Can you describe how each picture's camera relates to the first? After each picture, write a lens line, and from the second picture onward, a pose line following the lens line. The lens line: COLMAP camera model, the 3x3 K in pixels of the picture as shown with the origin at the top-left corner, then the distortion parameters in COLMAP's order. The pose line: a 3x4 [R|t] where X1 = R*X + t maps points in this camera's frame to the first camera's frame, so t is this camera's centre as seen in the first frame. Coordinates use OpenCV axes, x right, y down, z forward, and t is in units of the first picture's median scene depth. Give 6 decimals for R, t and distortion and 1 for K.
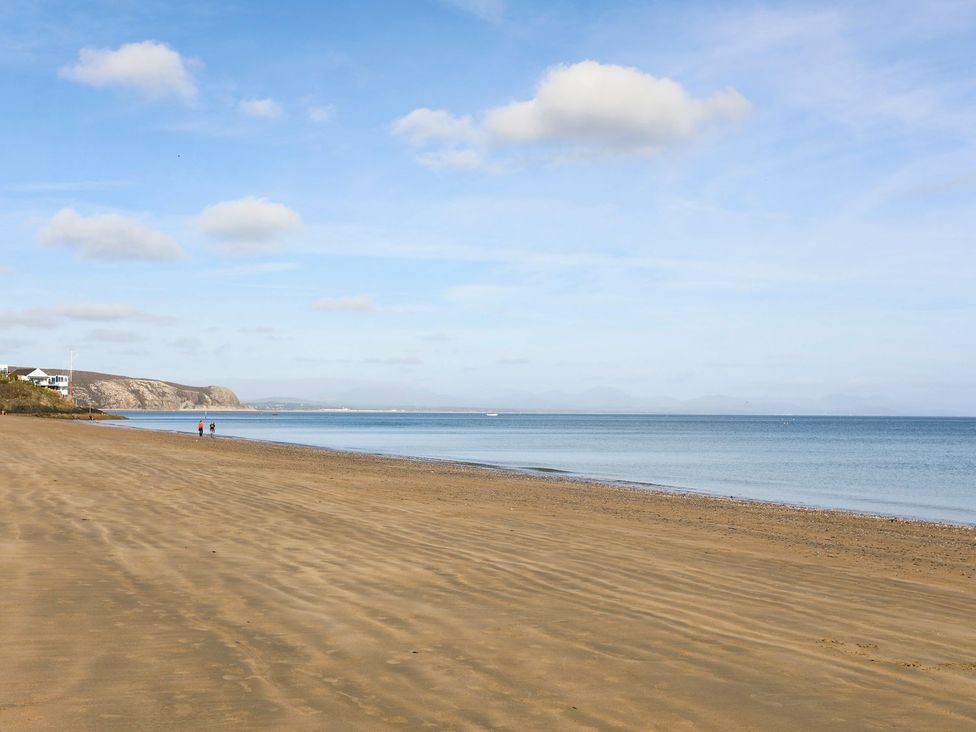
lens RADIAL K [[536.9, 0, 488.0], [0, 536.9, 366.0], [0, 0, 1]] dist [-0.026945, 0.026956]
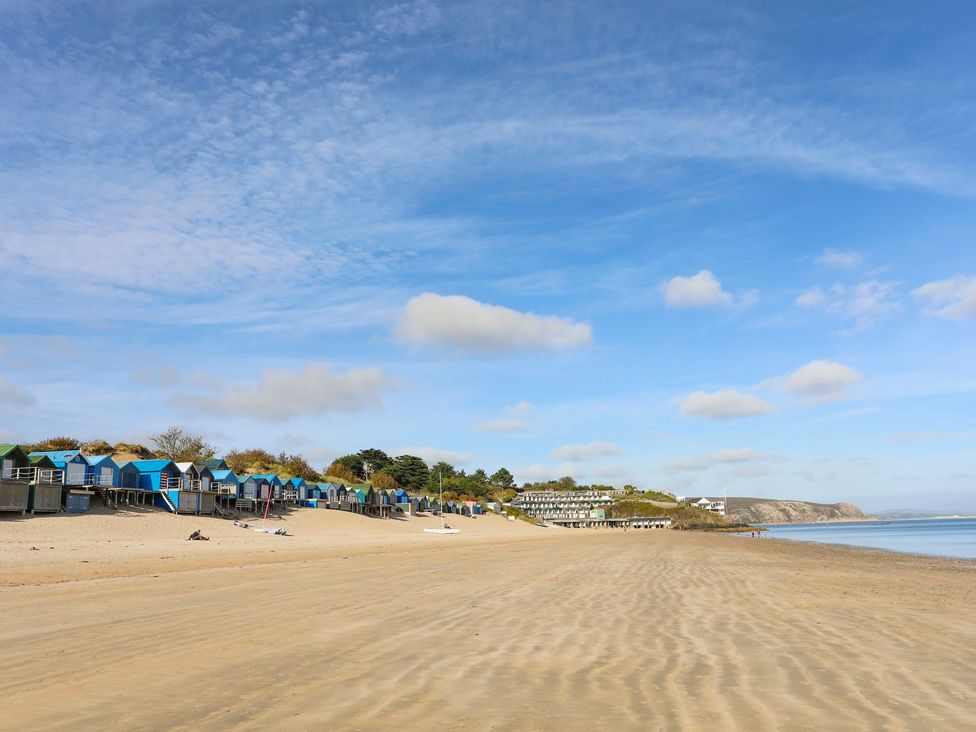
lens RADIAL K [[536.9, 0, 488.0], [0, 536.9, 366.0], [0, 0, 1]] dist [-0.026945, 0.026956]
pose [[0.936635, -0.136793, -0.322493, -0.872814], [0.068503, 0.974354, -0.214339, -0.075912], [0.343543, 0.178665, 0.921985, -0.663857]]
